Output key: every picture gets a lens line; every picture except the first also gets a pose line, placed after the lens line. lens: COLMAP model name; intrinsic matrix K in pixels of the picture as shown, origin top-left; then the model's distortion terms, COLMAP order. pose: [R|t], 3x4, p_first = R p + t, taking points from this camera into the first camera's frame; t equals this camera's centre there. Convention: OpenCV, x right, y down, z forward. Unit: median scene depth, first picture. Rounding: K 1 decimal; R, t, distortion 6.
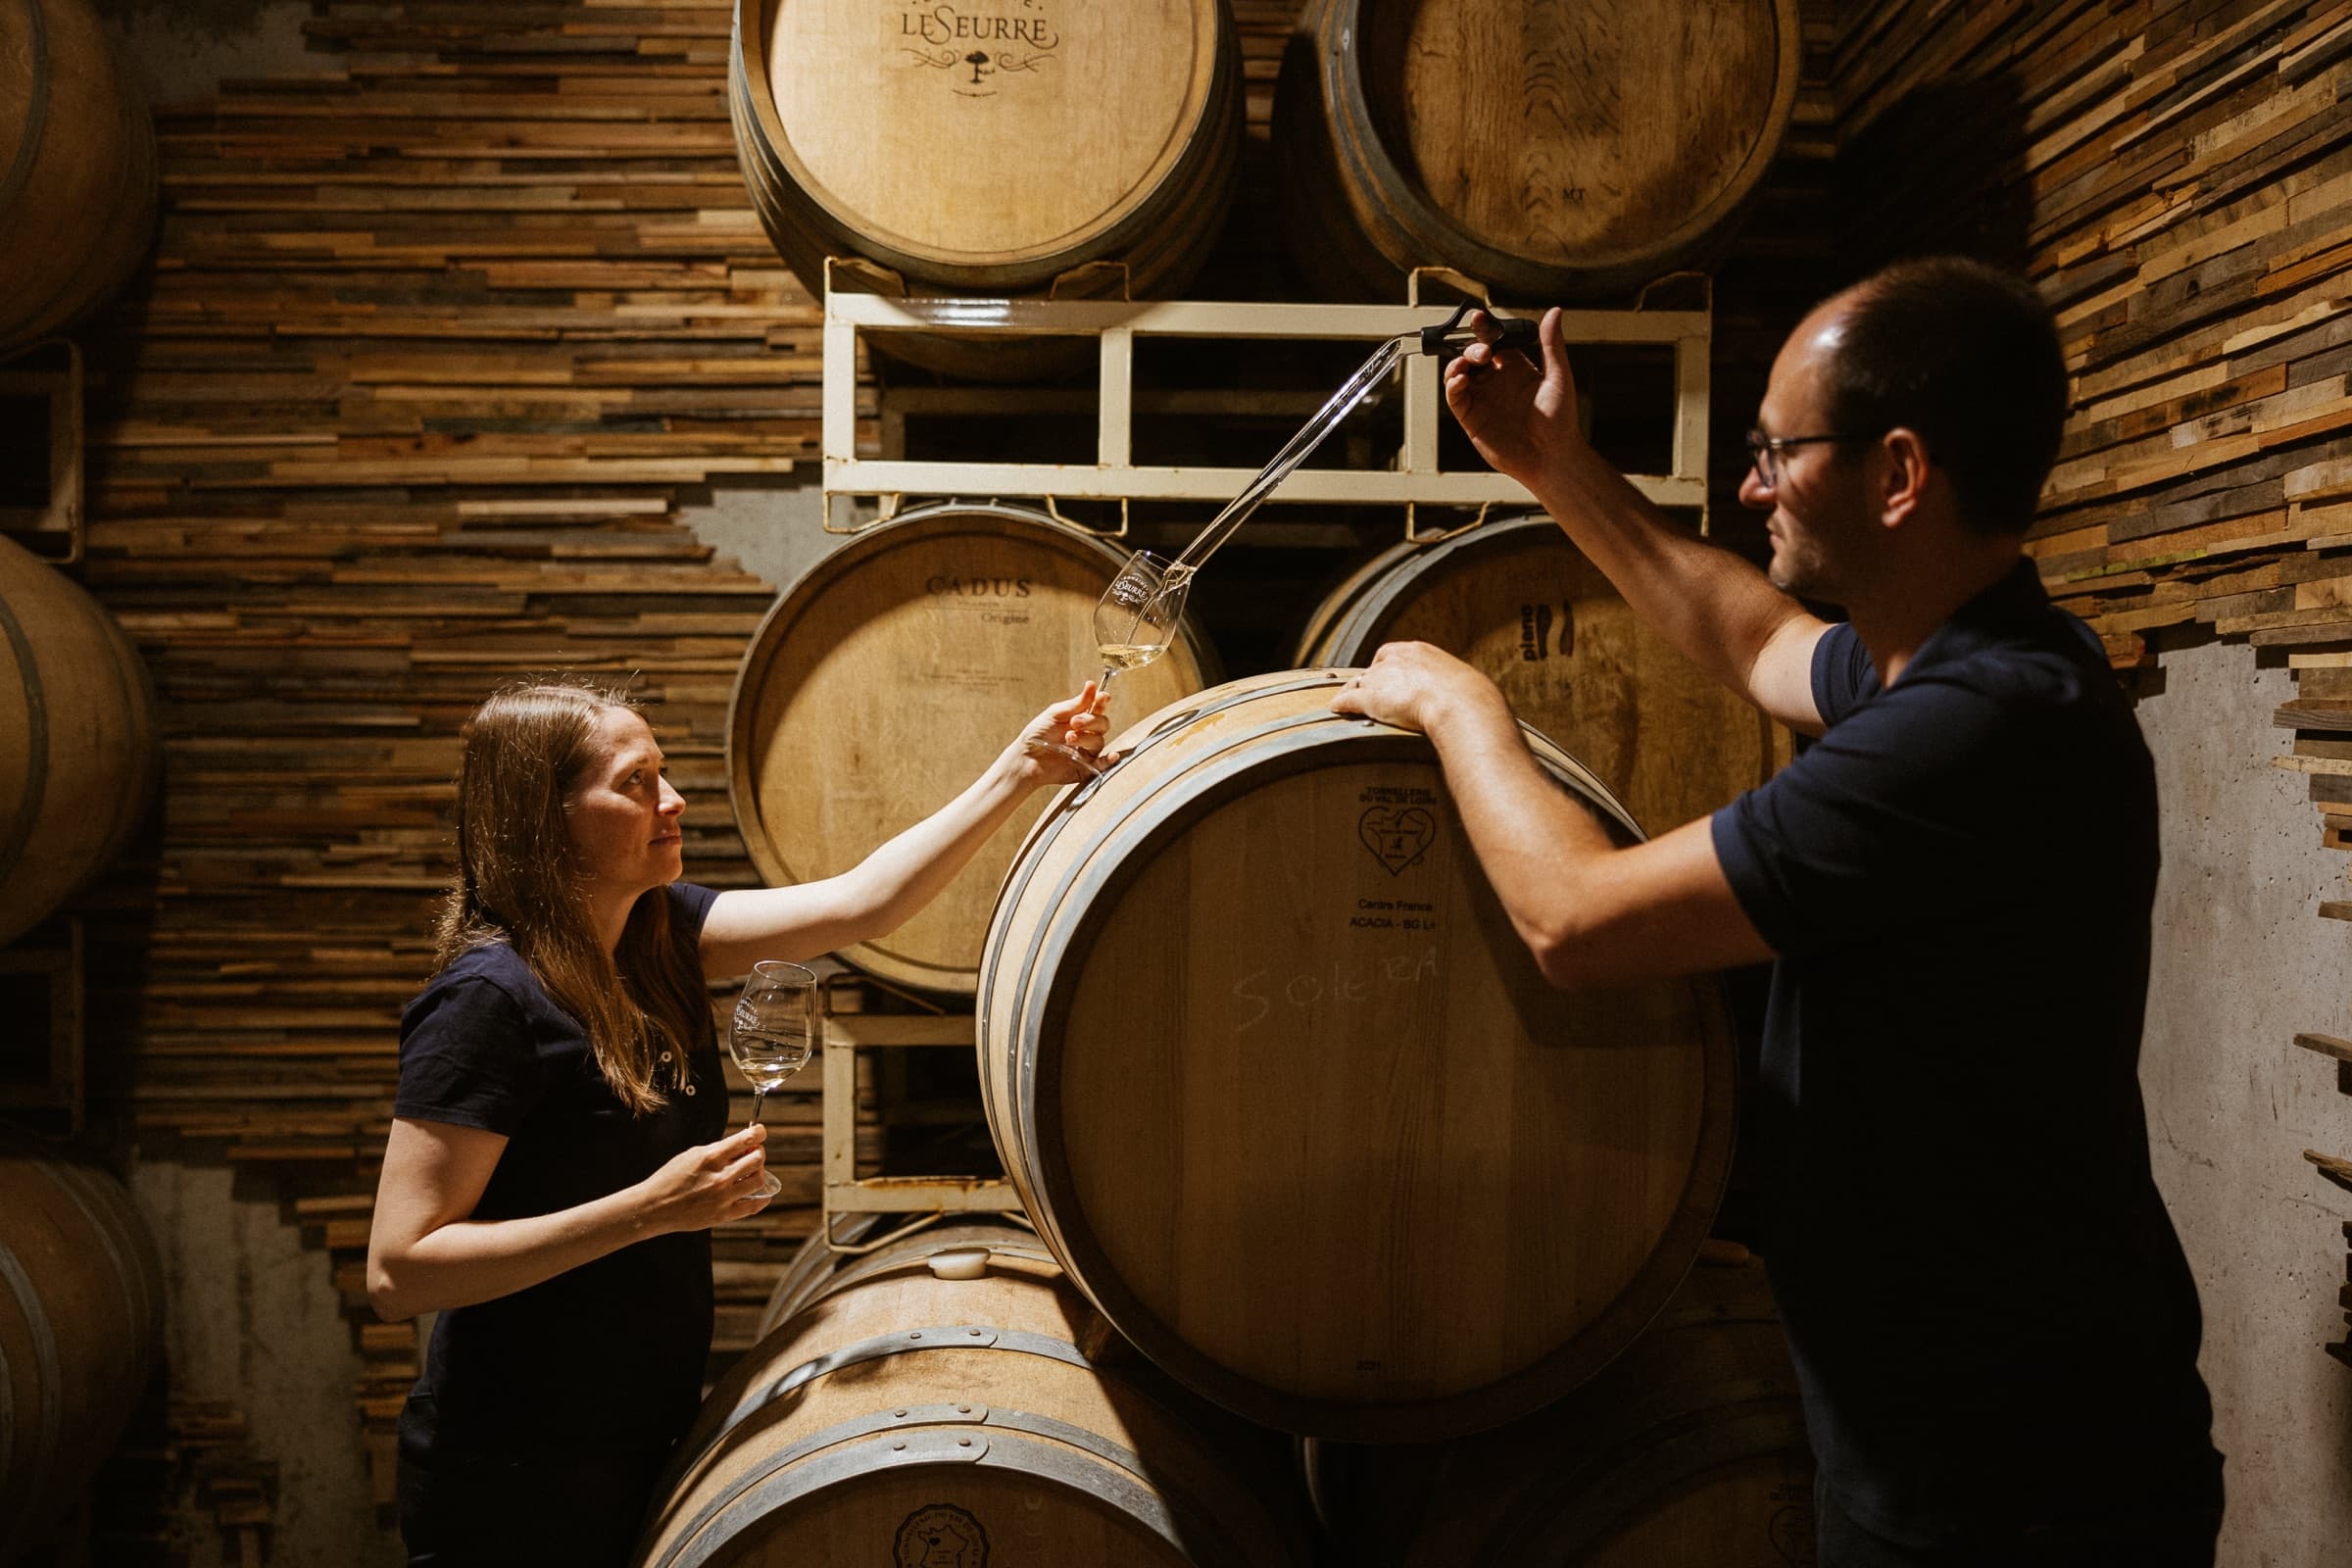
lens RADIAL K [[2319.1, 0, 1176.0], [0, 2319.1, 784.0], [0, 0, 1]] dist [0.002131, 0.002152]
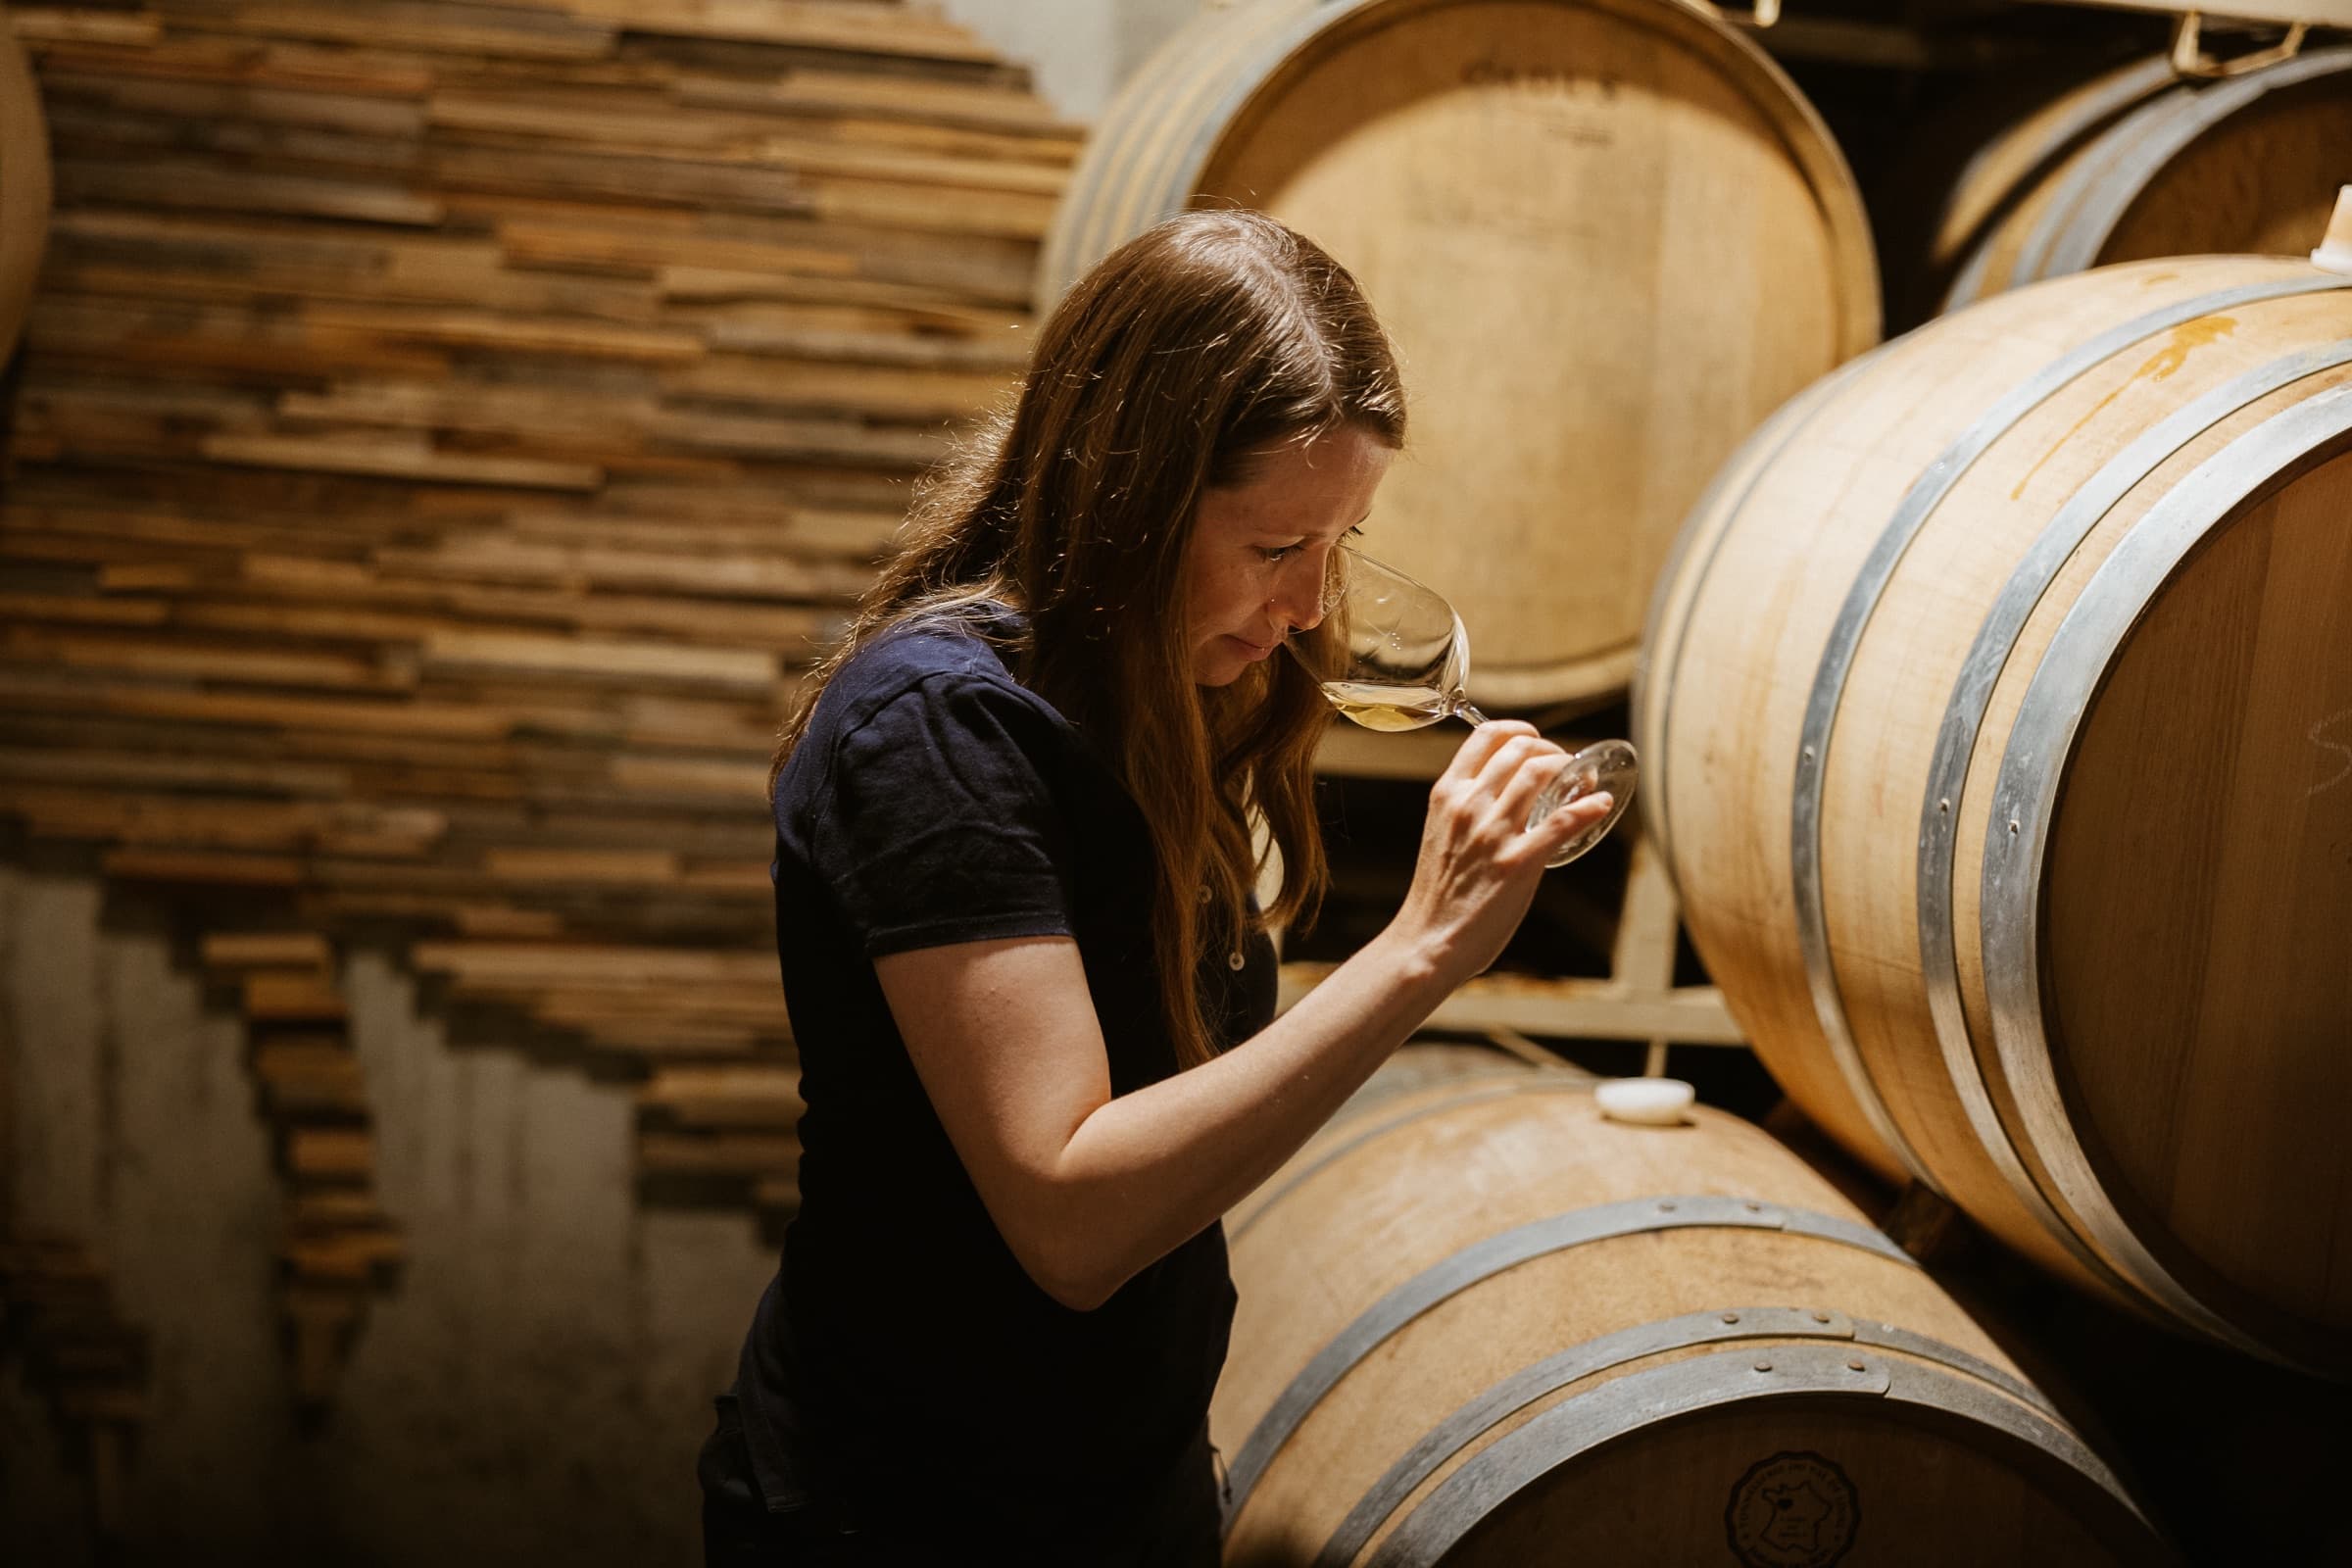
lens RADIAL K [[3524.8, 0, 1176.0], [0, 3524.8, 784.0], [0, 0, 1]] dist [-0.030627, -0.088769]
pose [[0.993764, 0.070270, 0.086580, -0.196628], [-0.079190, 0.991388, 0.104304, 0.011577], [-0.078505, -0.110509, 0.990770, 0.006448]]
